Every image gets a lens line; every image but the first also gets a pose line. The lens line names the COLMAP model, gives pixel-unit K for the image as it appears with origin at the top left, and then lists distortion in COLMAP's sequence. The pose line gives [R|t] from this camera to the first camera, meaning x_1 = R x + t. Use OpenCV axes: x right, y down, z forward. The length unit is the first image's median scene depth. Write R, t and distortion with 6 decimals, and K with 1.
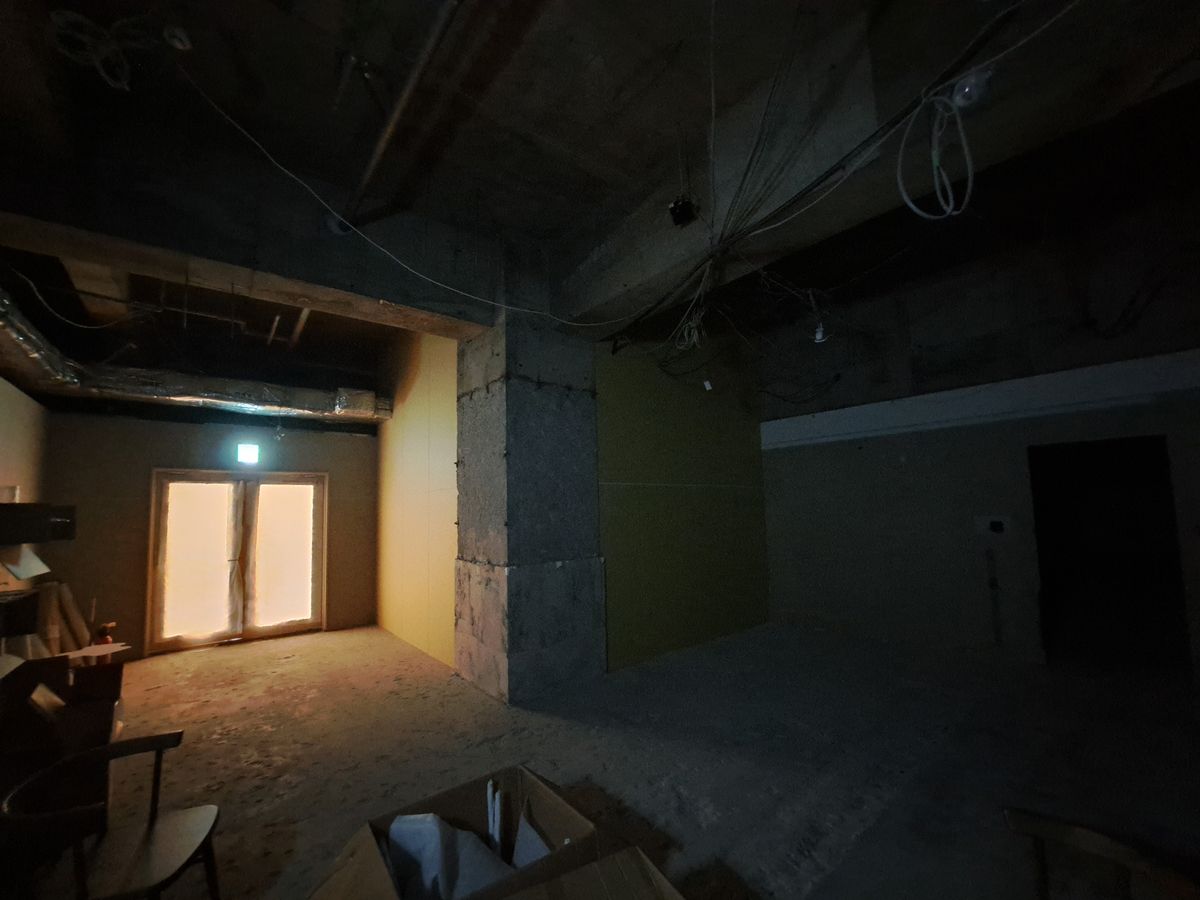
lens RADIAL K [[472.3, 0, 602.6], [0, 472.3, 454.4], [0, 0, 1]] dist [-0.022211, 0.000685]
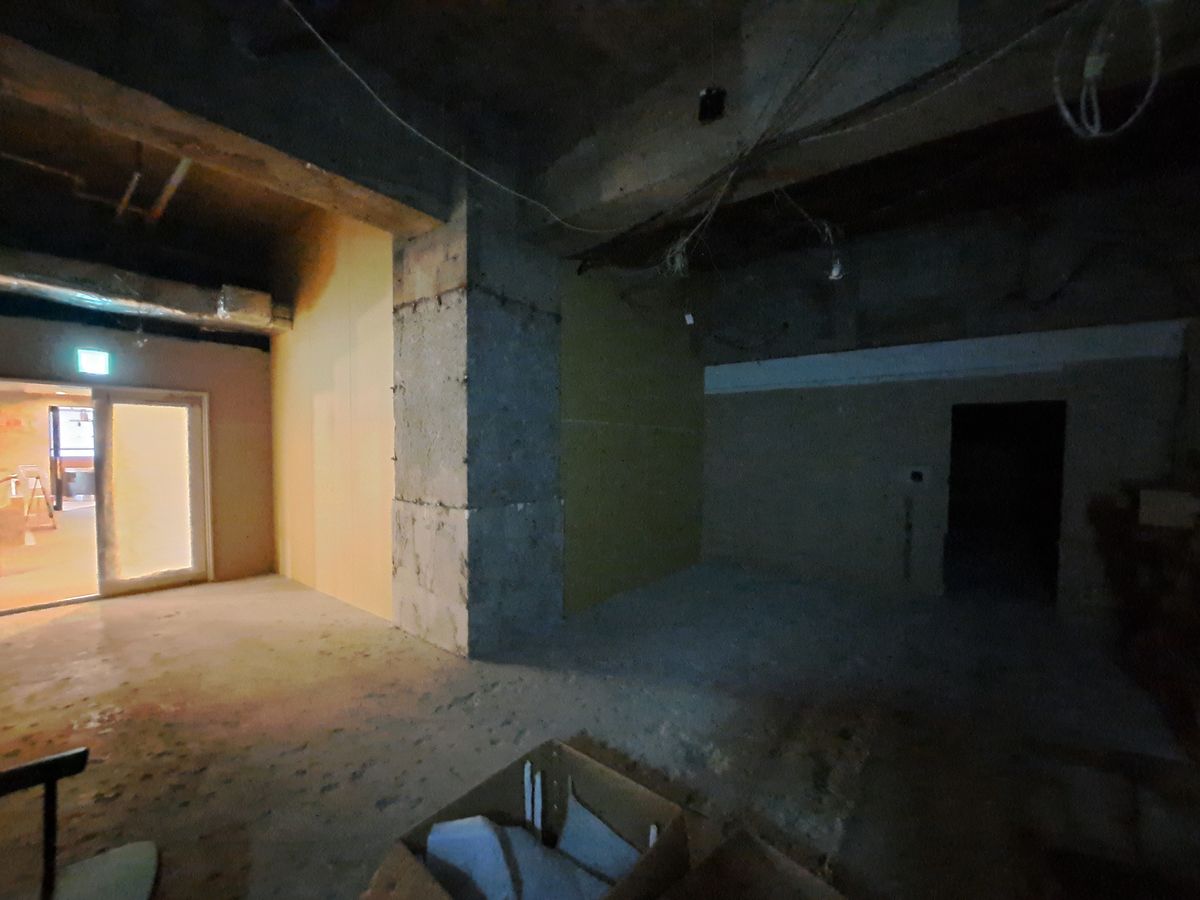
lens RADIAL K [[472.3, 0, 596.4], [0, 472.3, 455.1], [0, 0, 1]] dist [-0.022211, 0.000685]
pose [[0.976334, 0.028788, 0.214345, -0.149679], [-0.055262, 0.991408, 0.118562, 0.019802], [-0.209090, -0.127601, 0.969536, 0.107134]]
